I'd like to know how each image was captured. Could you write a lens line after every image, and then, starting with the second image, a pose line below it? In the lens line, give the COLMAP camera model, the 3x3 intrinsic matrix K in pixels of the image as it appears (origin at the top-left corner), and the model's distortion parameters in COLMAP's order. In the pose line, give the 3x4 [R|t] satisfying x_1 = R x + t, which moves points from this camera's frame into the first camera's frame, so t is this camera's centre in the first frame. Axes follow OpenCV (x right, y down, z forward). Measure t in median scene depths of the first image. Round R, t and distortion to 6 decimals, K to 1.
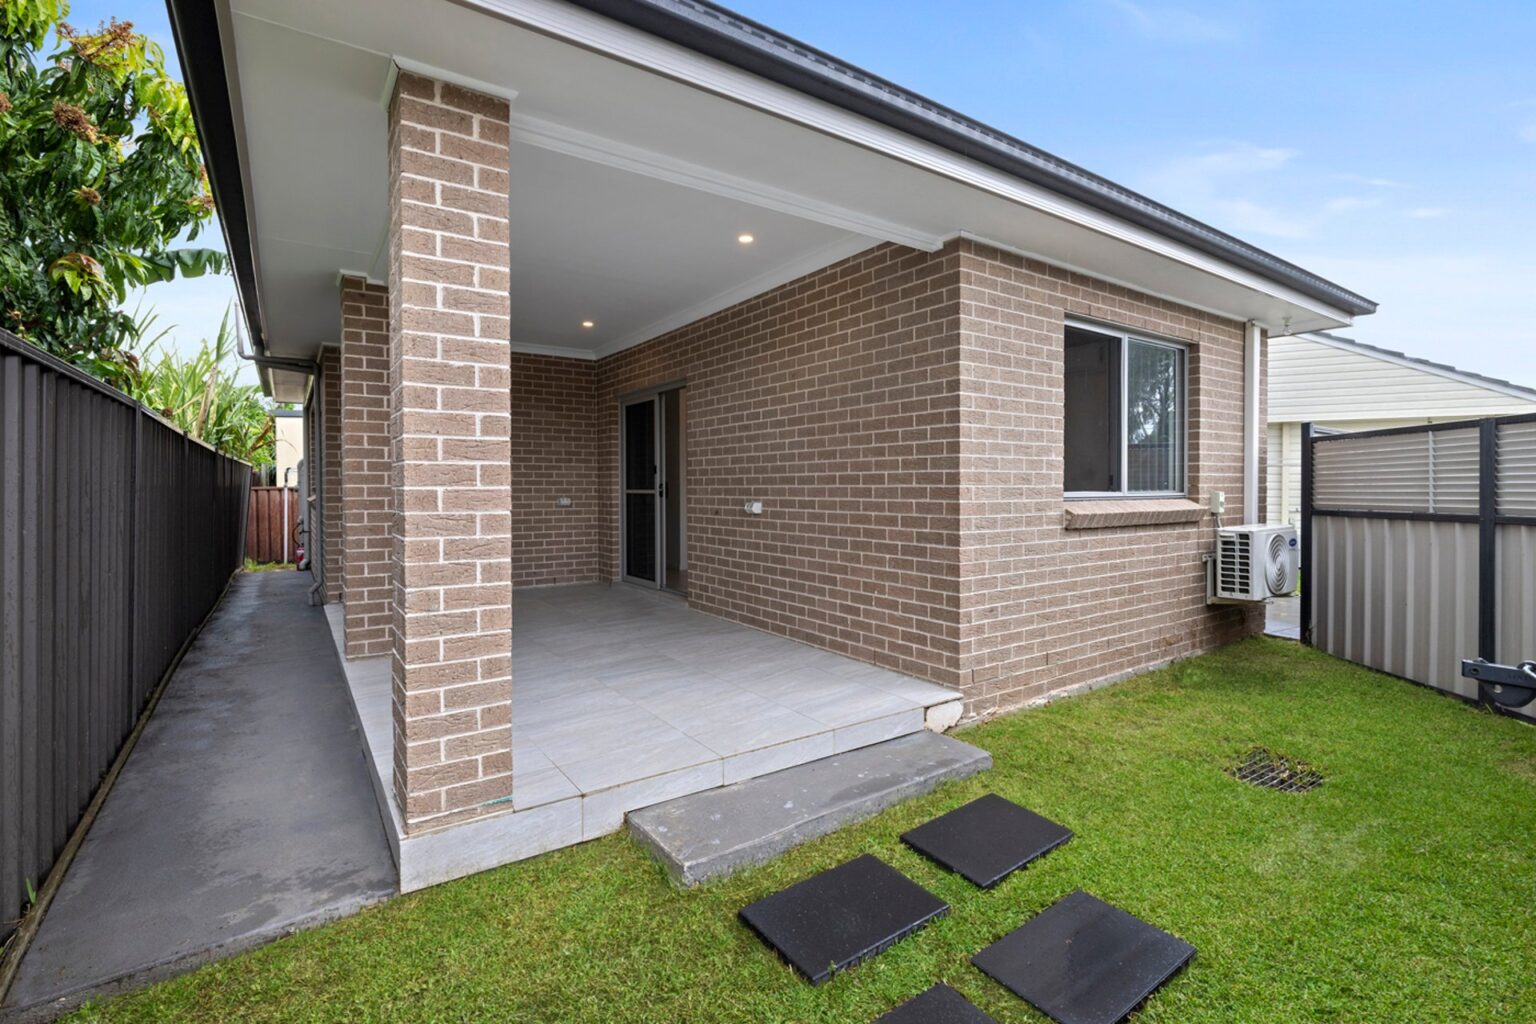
lens RADIAL K [[708.7, 0, 768.0], [0, 708.7, 507.8], [0, 0, 1]] dist [-0.009421, 0.002608]
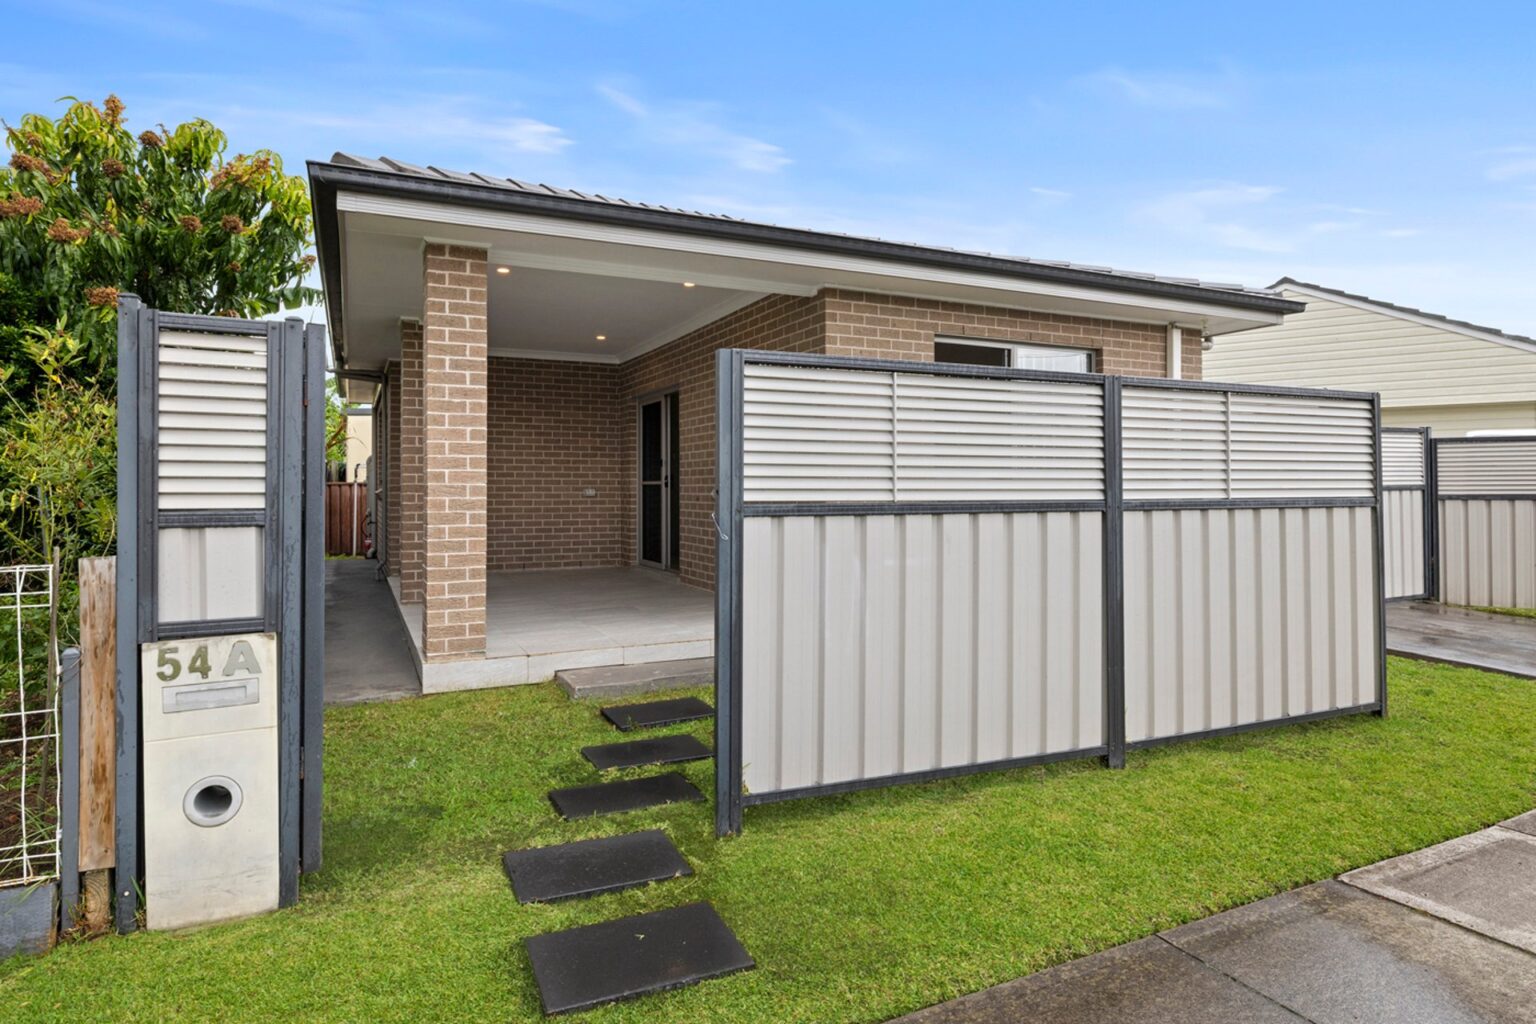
lens RADIAL K [[880.2, 0, 770.4], [0, 880.2, 497.0], [0, 0, 1]] dist [-0.000130, -0.002490]
pose [[0.988250, 0.001685, -0.152835, 0.270505], [-0.004611, 0.999813, -0.018798, 0.030834], [0.152775, 0.019282, 0.988073, -0.423330]]
